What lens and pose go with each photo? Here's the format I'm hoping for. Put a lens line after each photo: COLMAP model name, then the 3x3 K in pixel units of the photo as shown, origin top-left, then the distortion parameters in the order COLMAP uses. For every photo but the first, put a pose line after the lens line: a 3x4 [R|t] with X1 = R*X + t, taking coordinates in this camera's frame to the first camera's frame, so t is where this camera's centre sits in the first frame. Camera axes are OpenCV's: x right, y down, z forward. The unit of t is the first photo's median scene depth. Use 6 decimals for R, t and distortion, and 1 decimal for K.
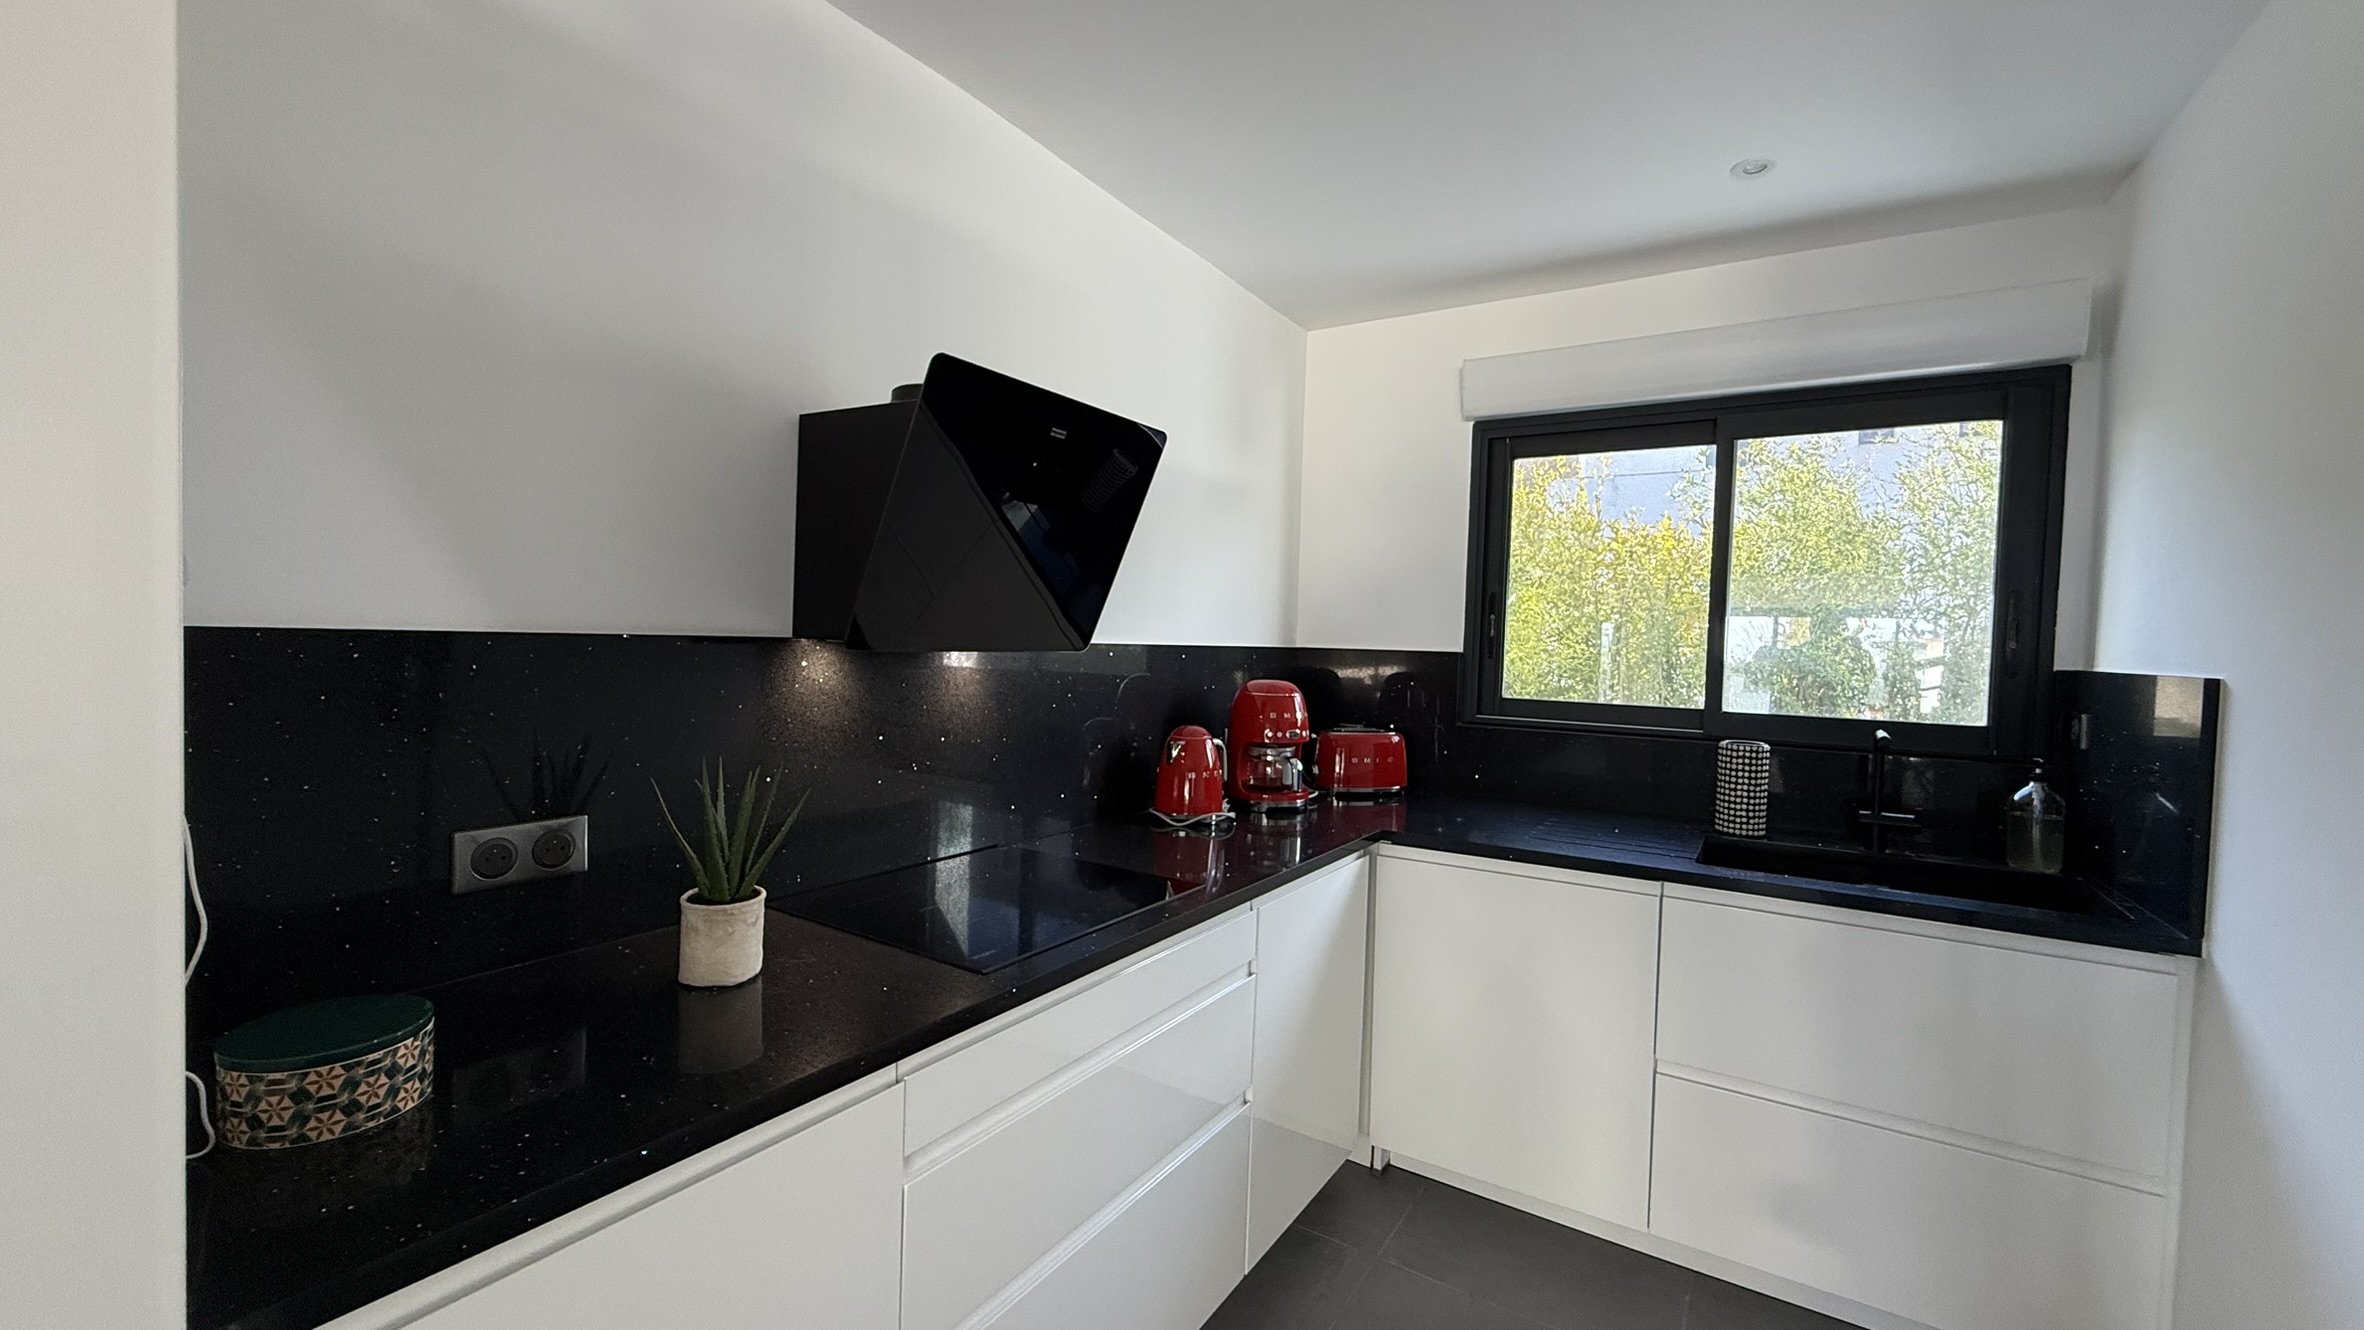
lens RADIAL K [[940.2, 0, 1176.1], [0, 940.2, 666.2], [0, 0, 1]] dist [0.002833, 0.000527]
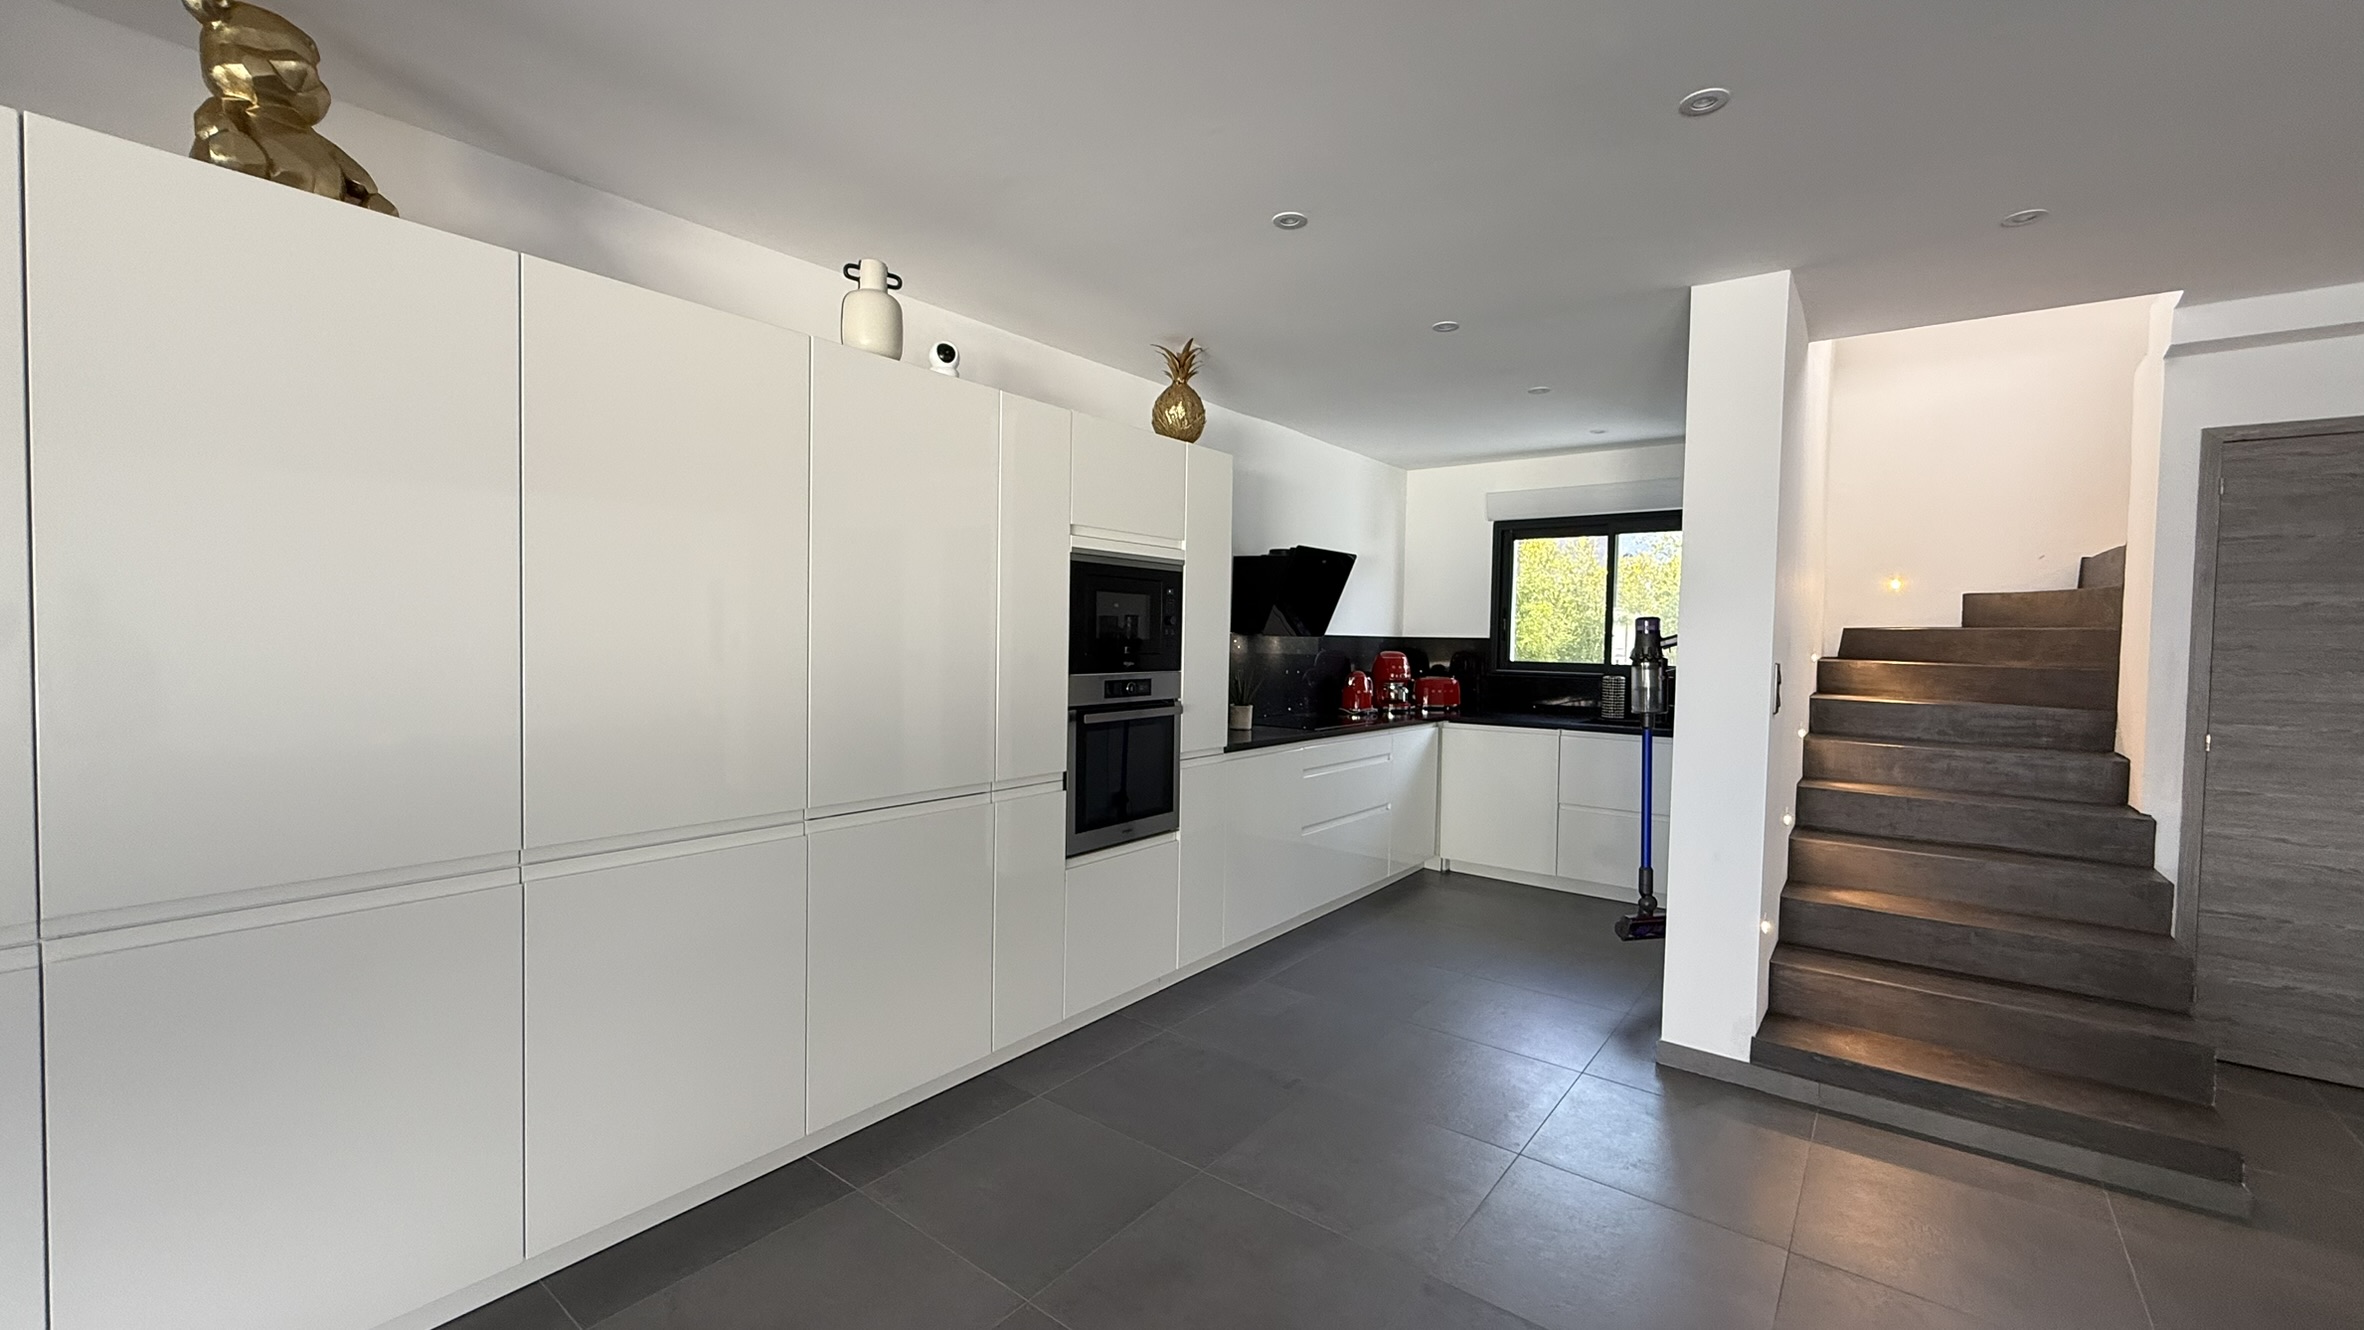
lens RADIAL K [[940.2, 0, 1179.6], [0, 940.2, 668.3], [0, 0, 1]] dist [0.002833, 0.000527]
pose [[0.994969, -0.011186, -0.099553, -0.168740], [0.011112, 0.999937, -0.001296, 0.050027], [0.099561, 0.000184, 0.995031, -1.183597]]
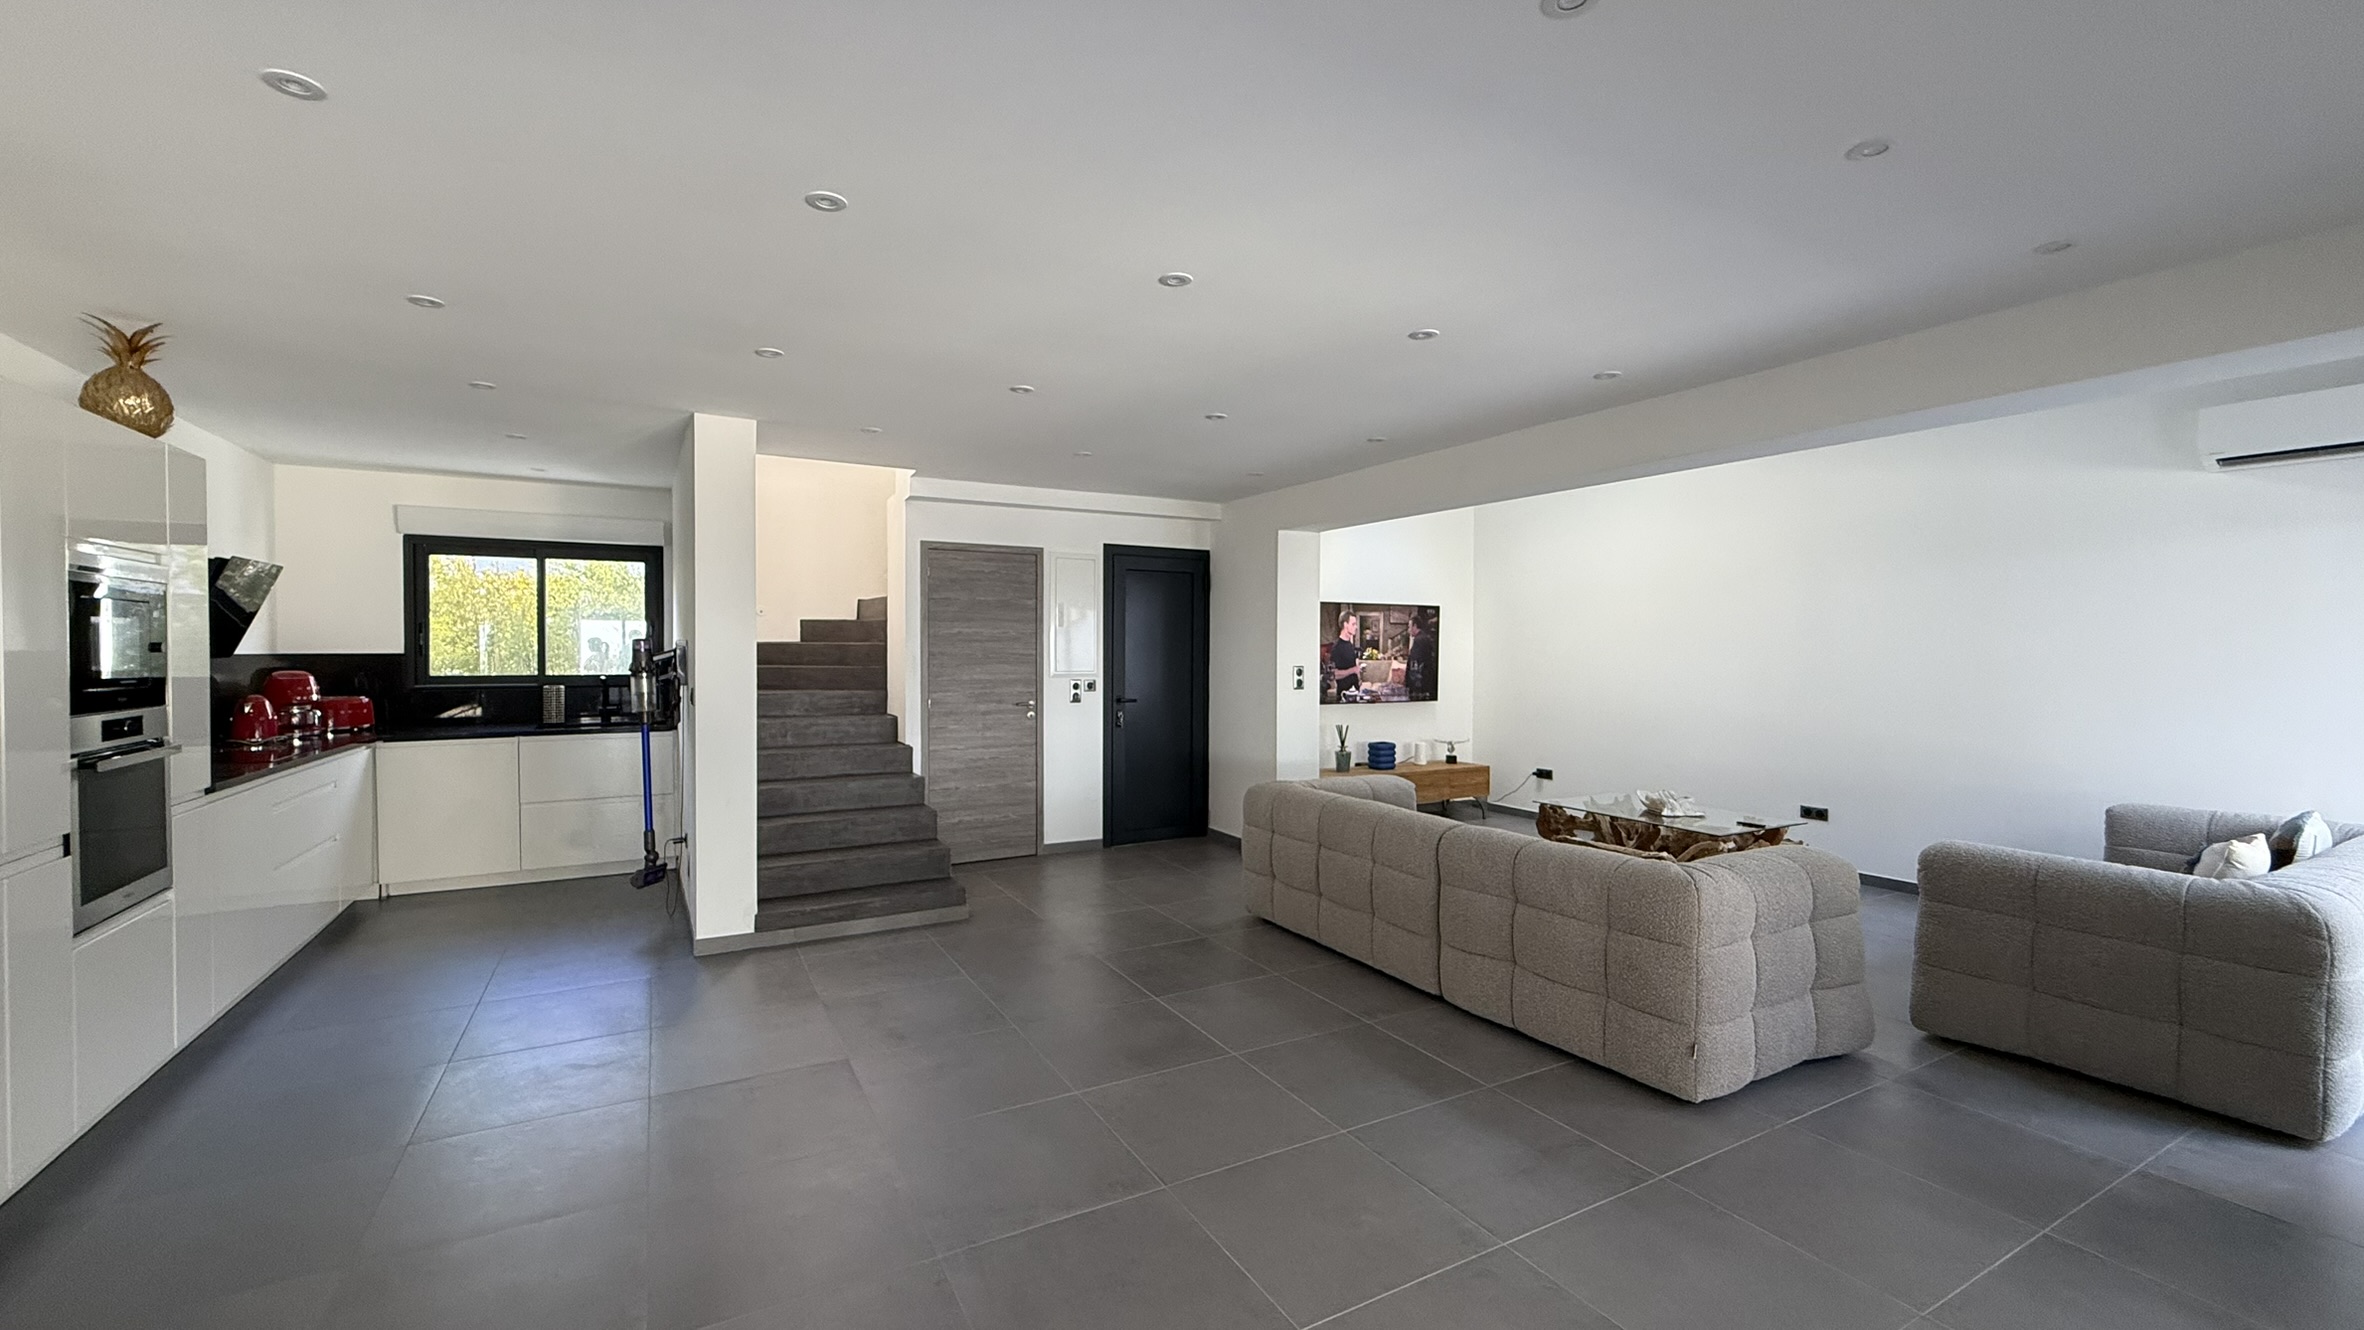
lens RADIAL K [[940.2, 0, 1179.0], [0, 940.2, 659.1], [0, 0, 1]] dist [0.002833, 0.000527]
pose [[0.480472, -0.040868, 0.876057, -0.714612], [0.041922, 0.998842, 0.023604, 0.020358], [-0.876008, 0.025384, 0.481629, -1.513177]]
